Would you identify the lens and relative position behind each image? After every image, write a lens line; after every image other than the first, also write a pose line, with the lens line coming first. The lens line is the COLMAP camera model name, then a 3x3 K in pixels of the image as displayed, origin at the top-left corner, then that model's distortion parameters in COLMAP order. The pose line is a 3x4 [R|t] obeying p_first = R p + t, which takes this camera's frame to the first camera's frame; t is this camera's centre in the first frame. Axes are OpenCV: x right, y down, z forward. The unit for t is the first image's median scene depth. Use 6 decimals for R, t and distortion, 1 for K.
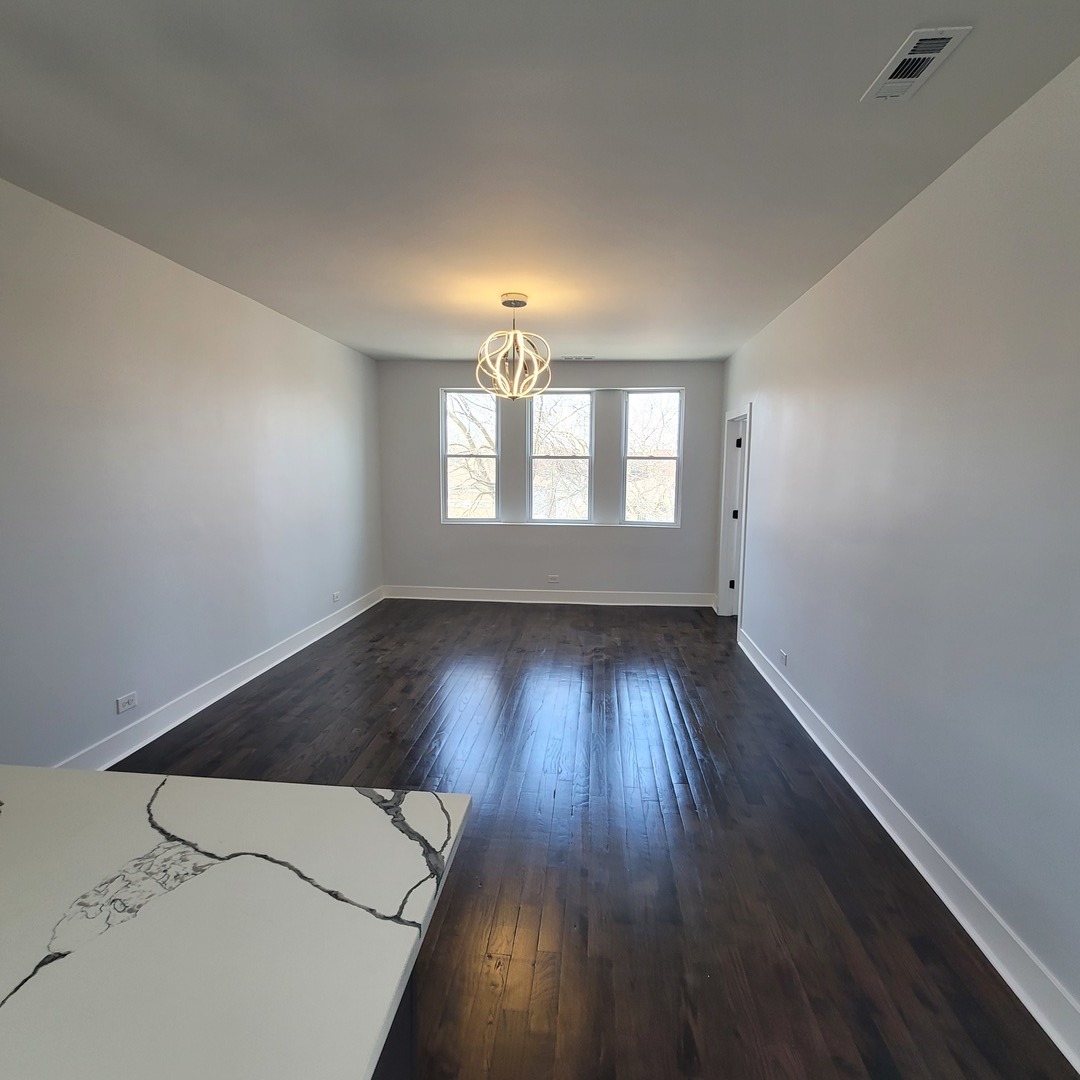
lens RADIAL K [[583.8, 0, 536.3], [0, 583.8, 537.5], [0, 0, 1]] dist [-0.001067, -0.001317]
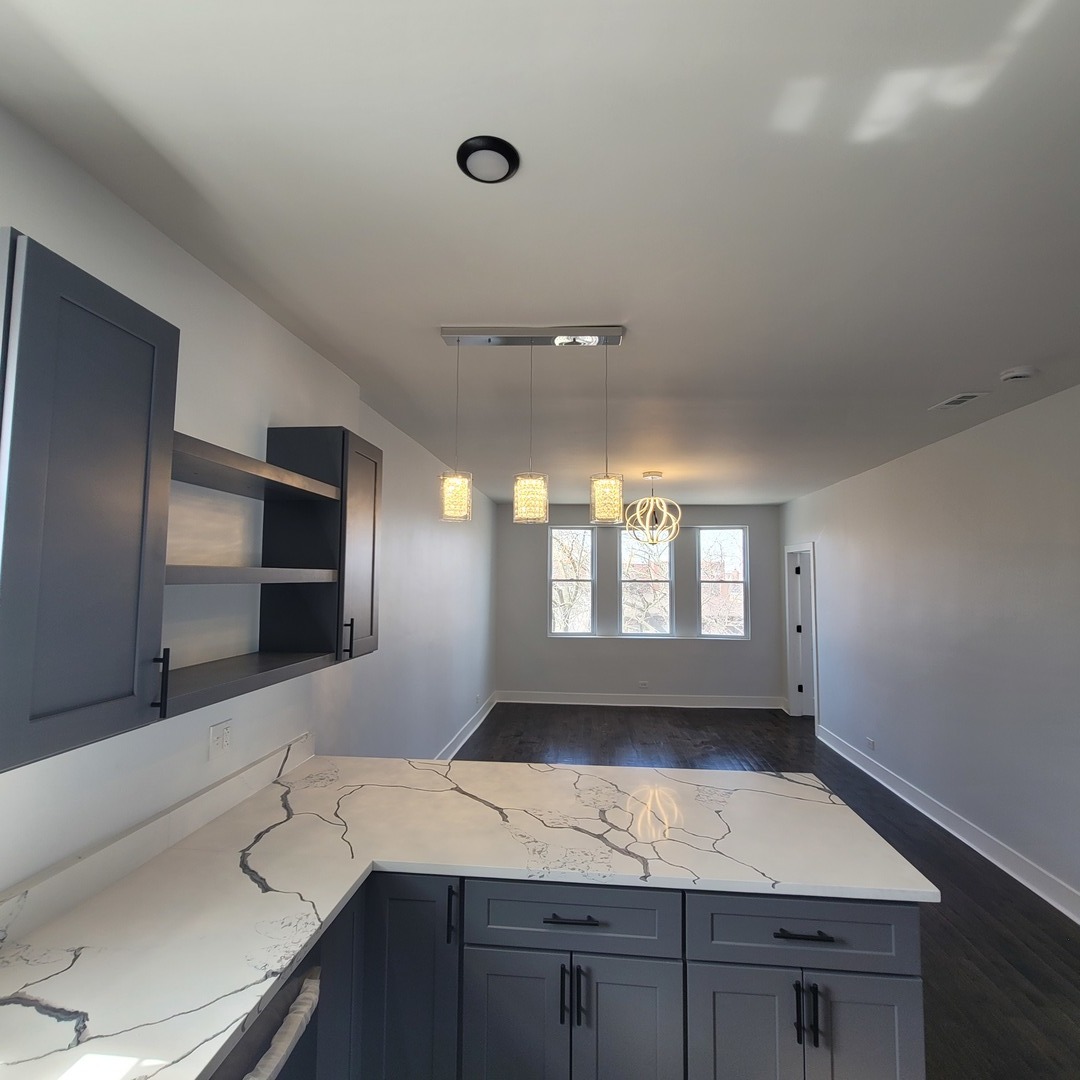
lens RADIAL K [[583.8, 0, 542.3], [0, 583.8, 537.3], [0, 0, 1]] dist [-0.001067, -0.001317]
pose [[0.999926, -0.001852, 0.012053, -0.194499], [0.004114, 0.981691, -0.190438, 0.002508], [-0.011479, 0.190474, 0.981625, -0.208201]]
